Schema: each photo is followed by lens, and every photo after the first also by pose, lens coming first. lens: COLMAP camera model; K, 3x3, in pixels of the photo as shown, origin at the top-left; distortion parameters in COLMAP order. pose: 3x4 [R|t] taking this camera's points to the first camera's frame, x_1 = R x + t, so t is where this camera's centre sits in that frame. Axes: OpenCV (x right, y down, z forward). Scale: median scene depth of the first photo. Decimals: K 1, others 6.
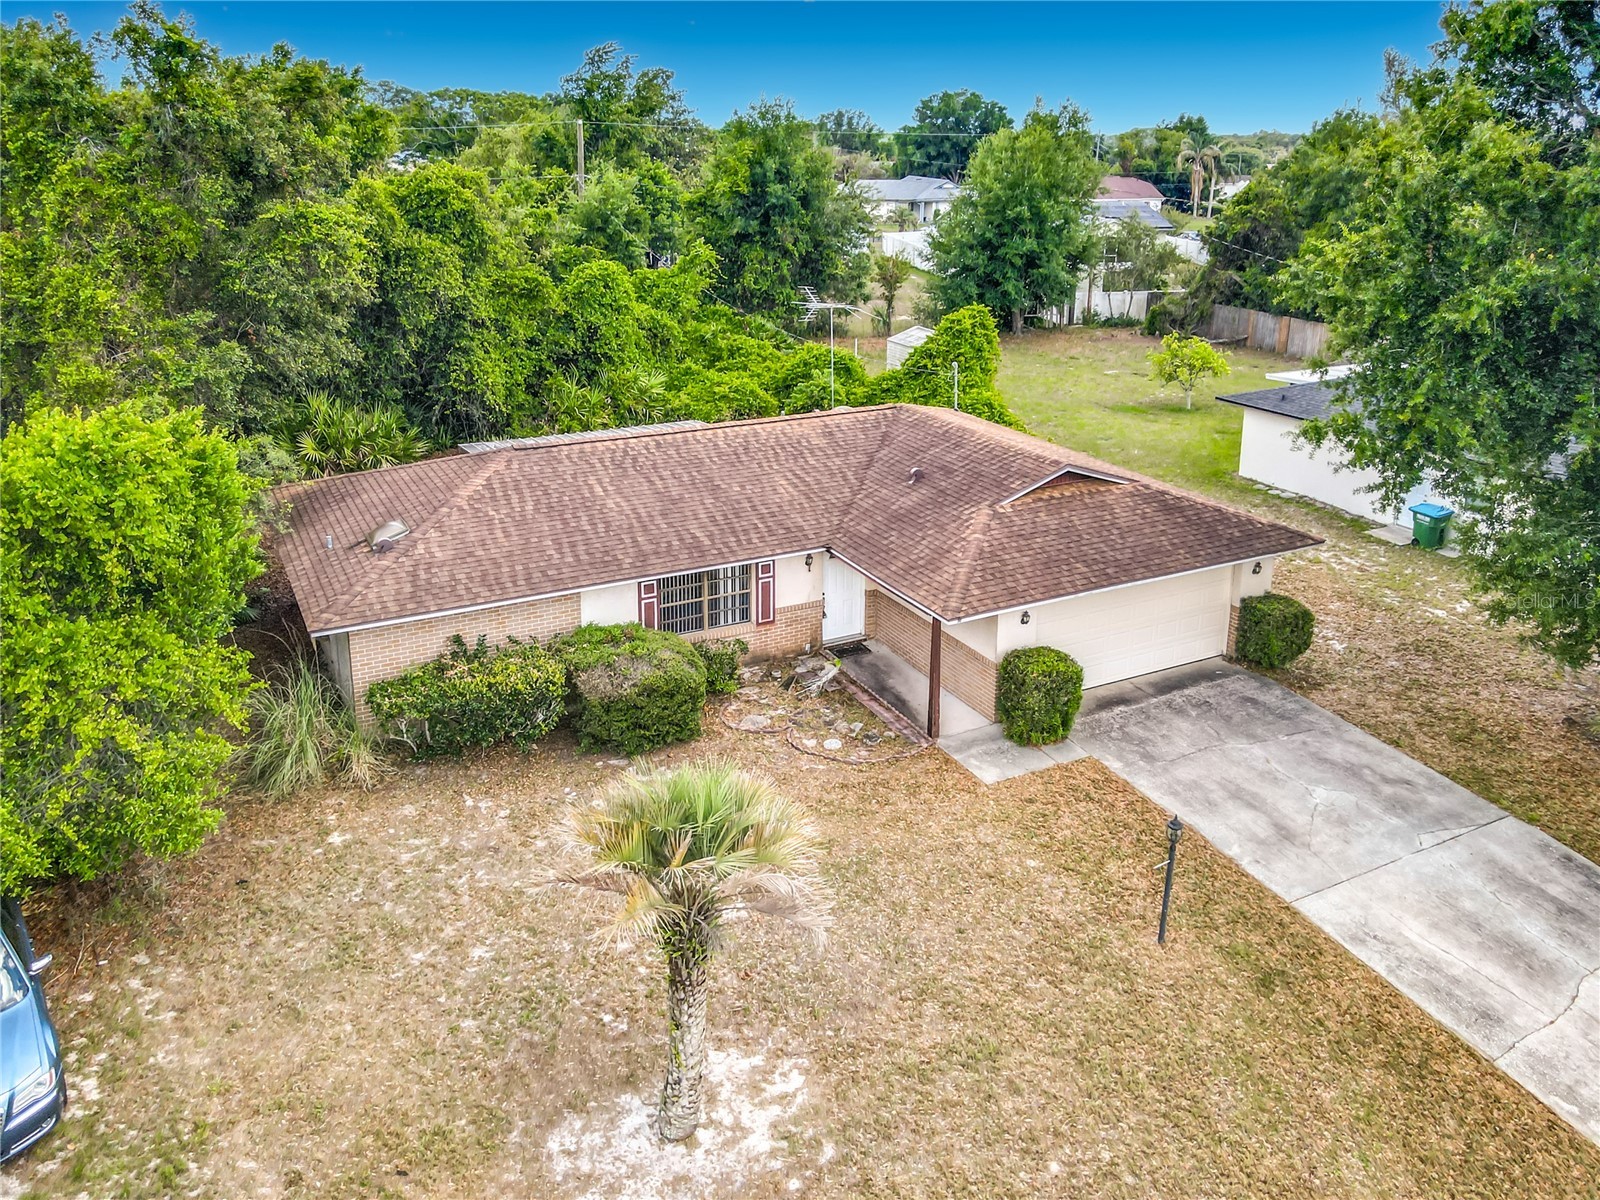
lens RADIAL K [[1229.2, 0, 806.0], [0, 1229.2, 438.6], [0, 0, 1]] dist [0.011482, 0.004372]
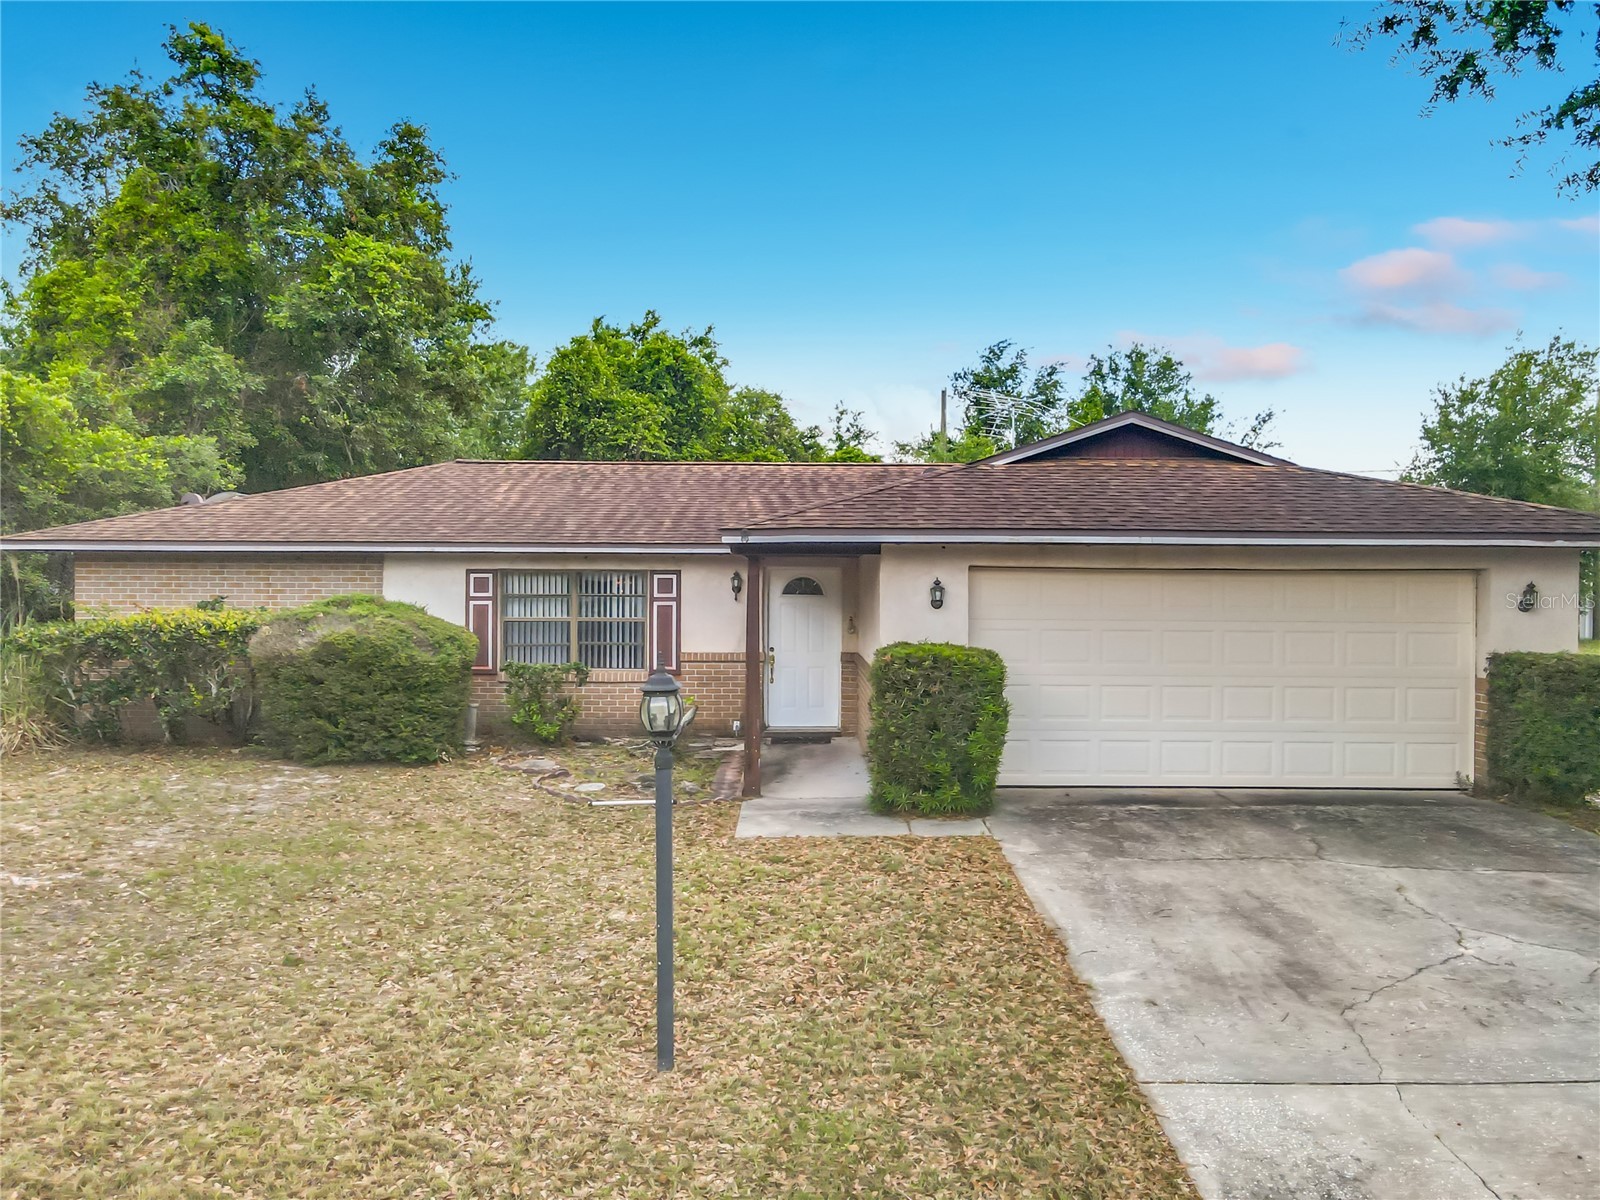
lens RADIAL K [[1169.9, 0, 812.2], [0, 1169.9, 605.0], [0, 0, 1]] dist [0.010921, 0.008120]
pose [[0.890388, 0.005566, -0.455168, 0.353441], [-0.108397, 0.973753, -0.200136, 0.251550], [0.442107, 0.227538, 0.867622, 0.511935]]
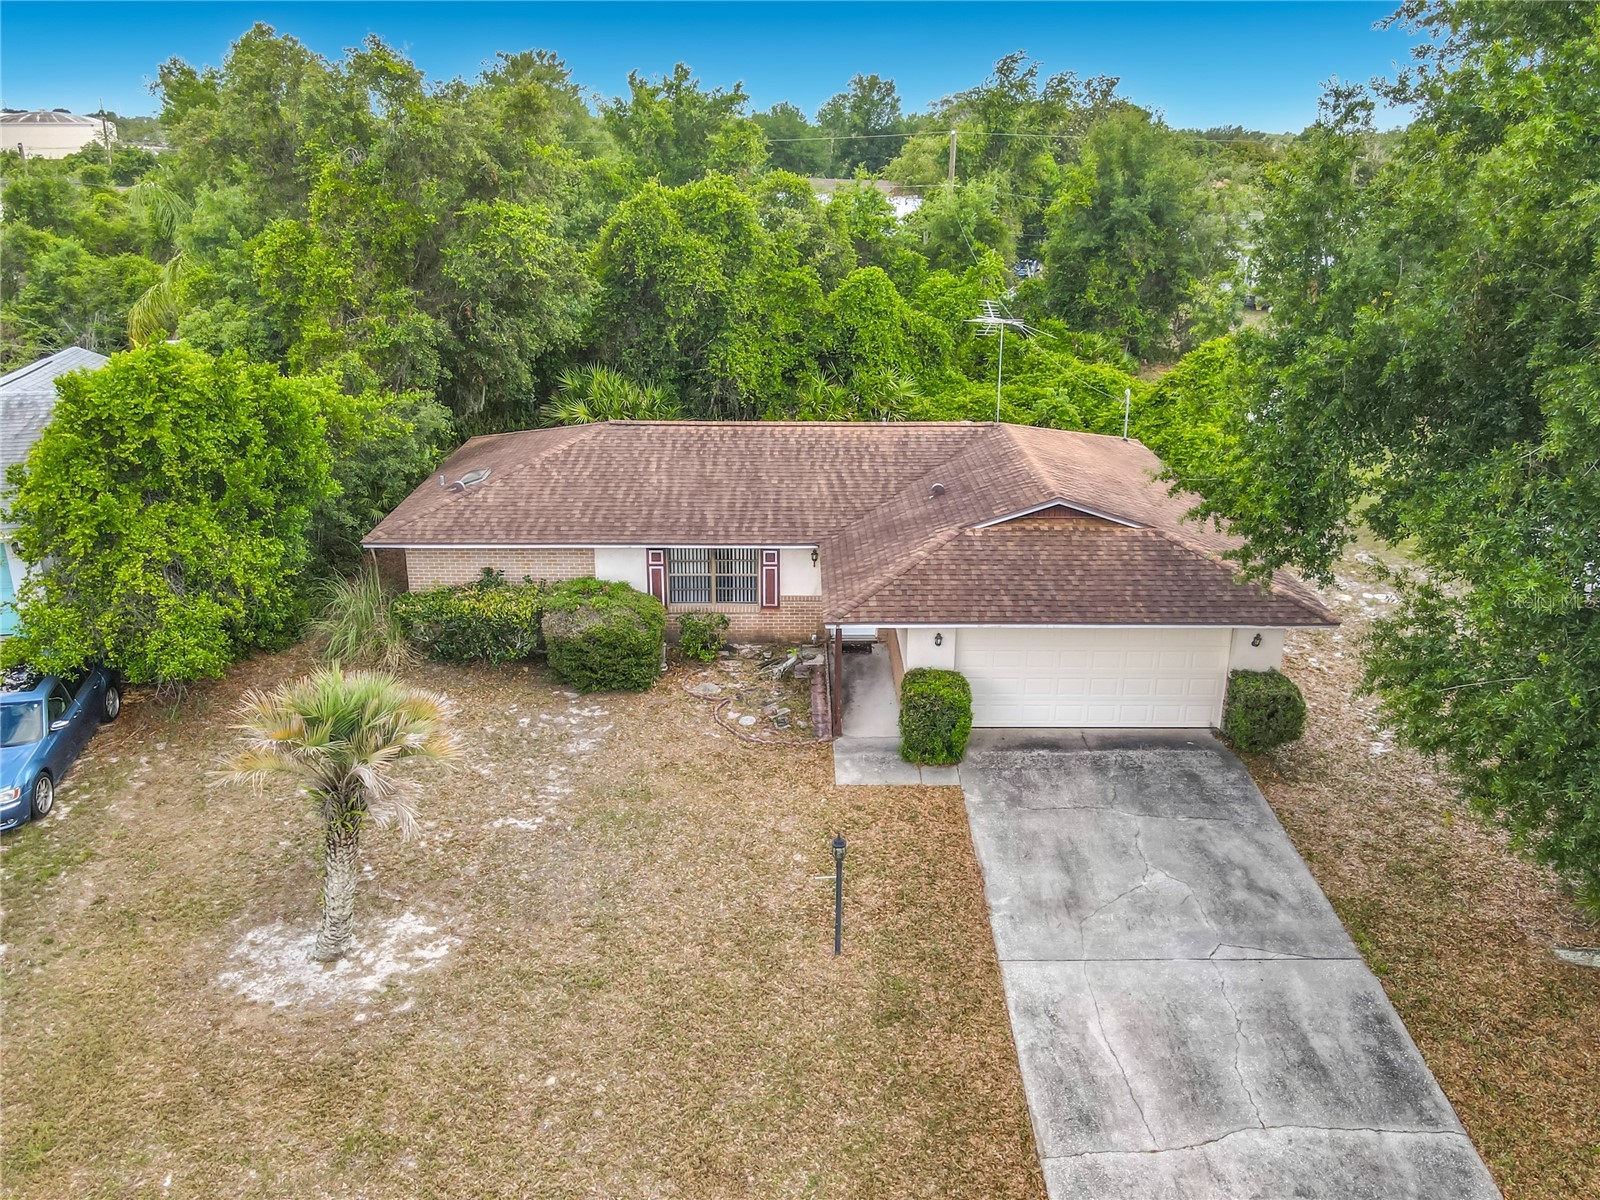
lens RADIAL K [[1180.5, 0, 814.1], [0, 1180.5, 539.0], [0, 0, 1]] dist [-0.005982, 0.036258]
pose [[0.892112, 0.147968, -0.426897, 0.473033], [-0.112494, 0.987840, 0.107314, -0.028460], [0.437585, -0.047713, 0.897910, 0.088331]]
